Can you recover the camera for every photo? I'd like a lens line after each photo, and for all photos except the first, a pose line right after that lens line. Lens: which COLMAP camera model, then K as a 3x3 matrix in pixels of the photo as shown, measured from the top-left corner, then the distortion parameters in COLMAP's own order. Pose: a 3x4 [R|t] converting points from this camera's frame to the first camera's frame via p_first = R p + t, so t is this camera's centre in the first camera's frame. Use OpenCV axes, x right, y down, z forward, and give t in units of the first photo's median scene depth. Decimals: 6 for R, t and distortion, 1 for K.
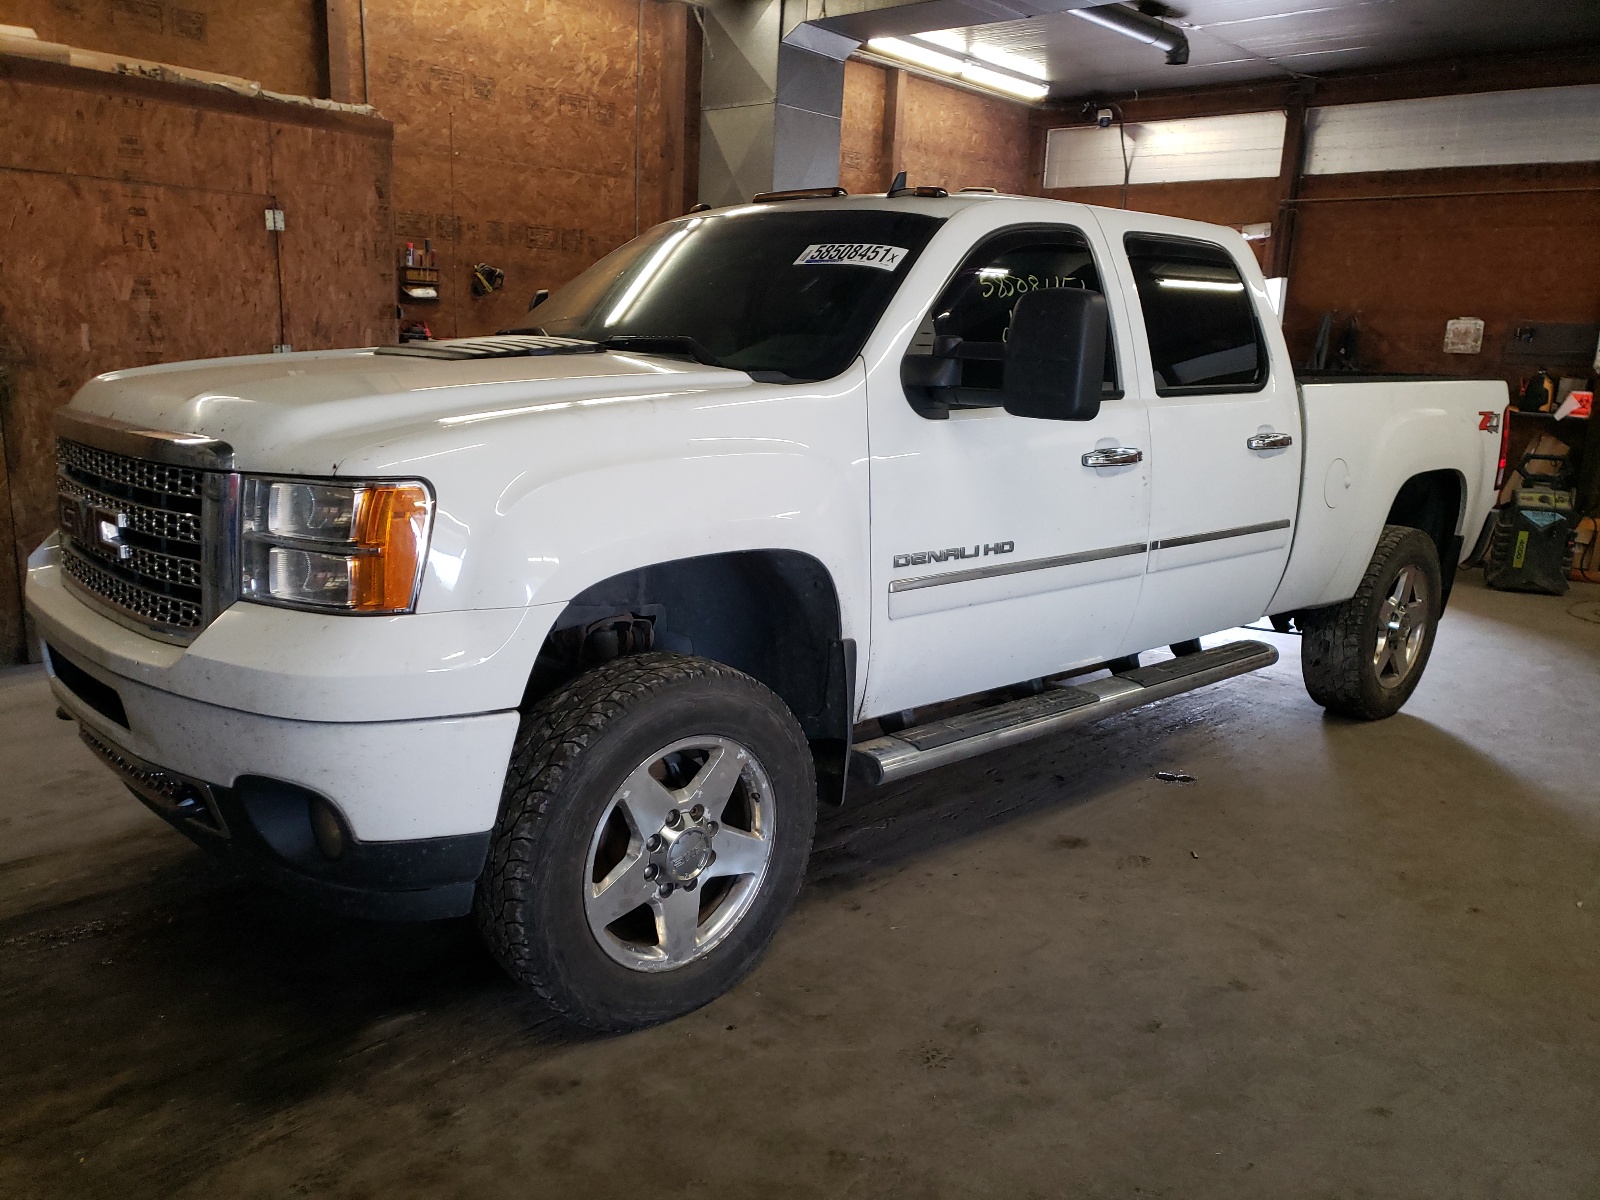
lens RADIAL K [[1251.4, 0, 786.8], [0, 1251.4, 603.2], [0, 0, 1]] dist [0.007806, -0.011957]
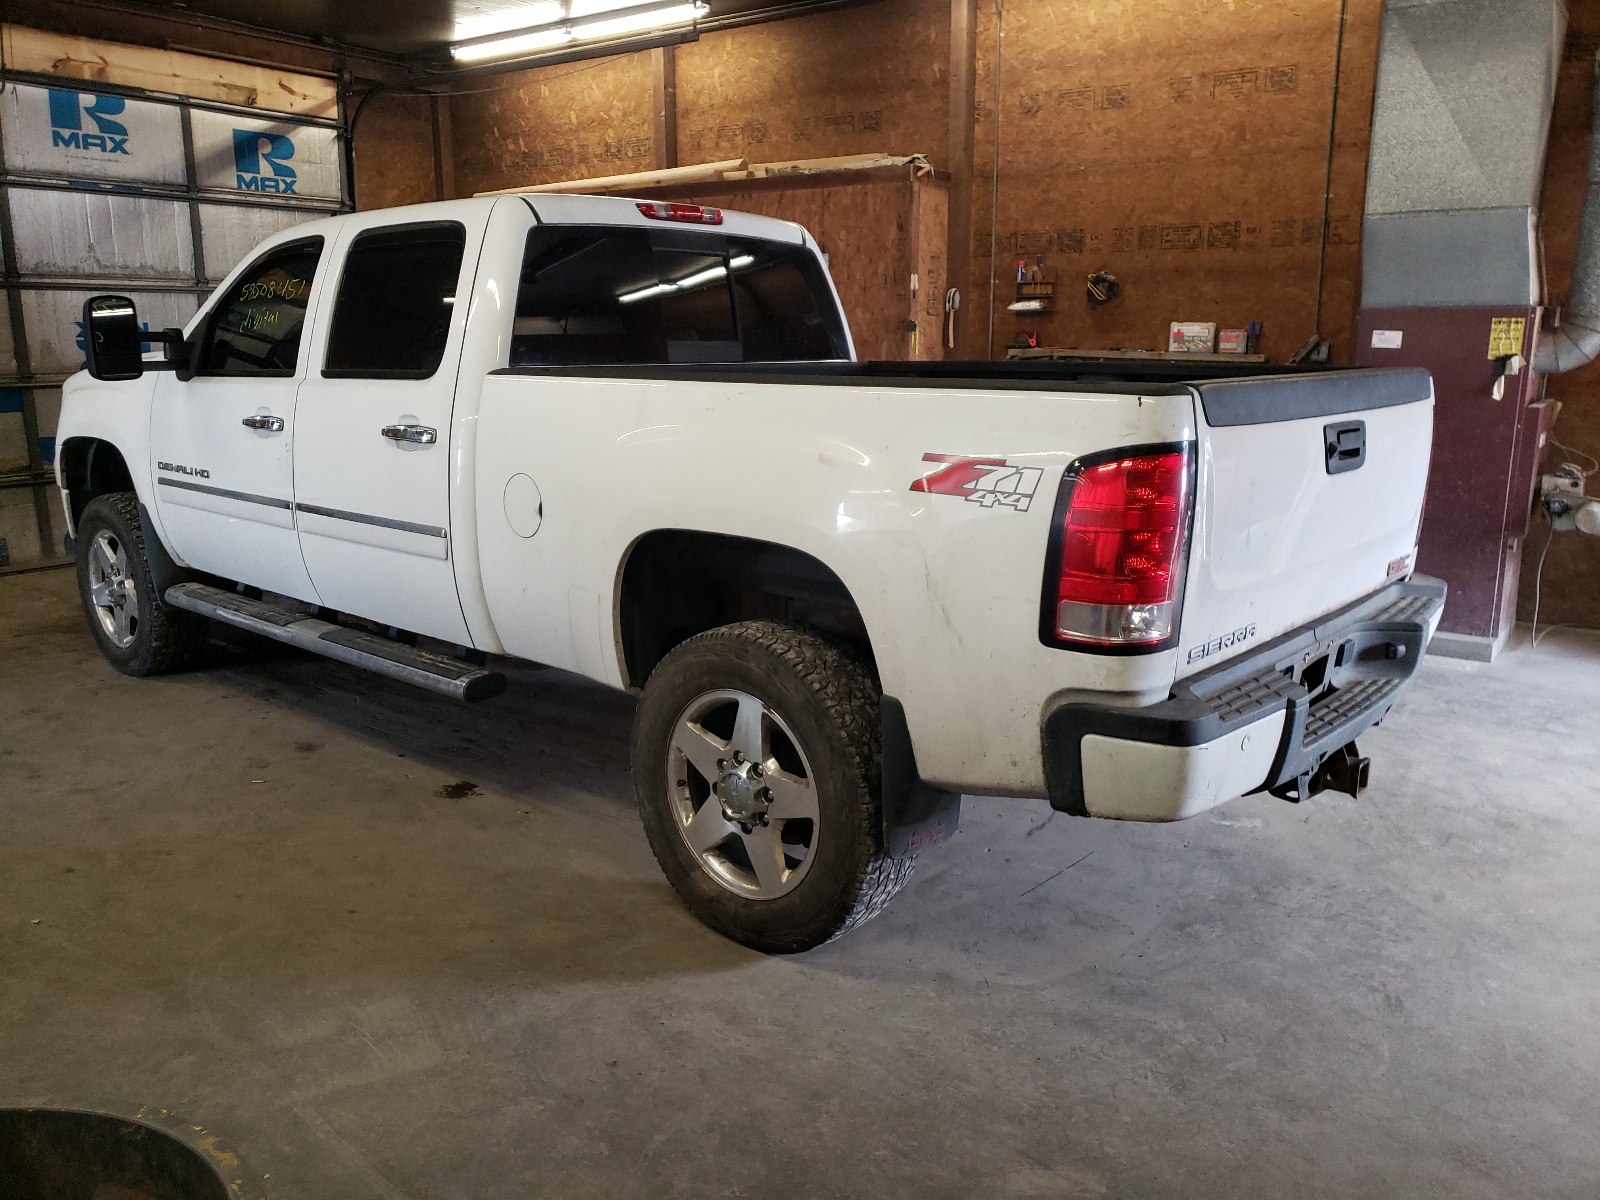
lens RADIAL K [[1251.4, 0, 790.1], [0, 1251.4, 599.3], [0, 0, 1]] dist [0.007806, -0.011957]
pose [[0.107205, 0.171154, -0.979394, 1.433788], [-0.202702, 0.968144, 0.147000, -0.217553], [0.973354, 0.182766, 0.138484, 1.264334]]
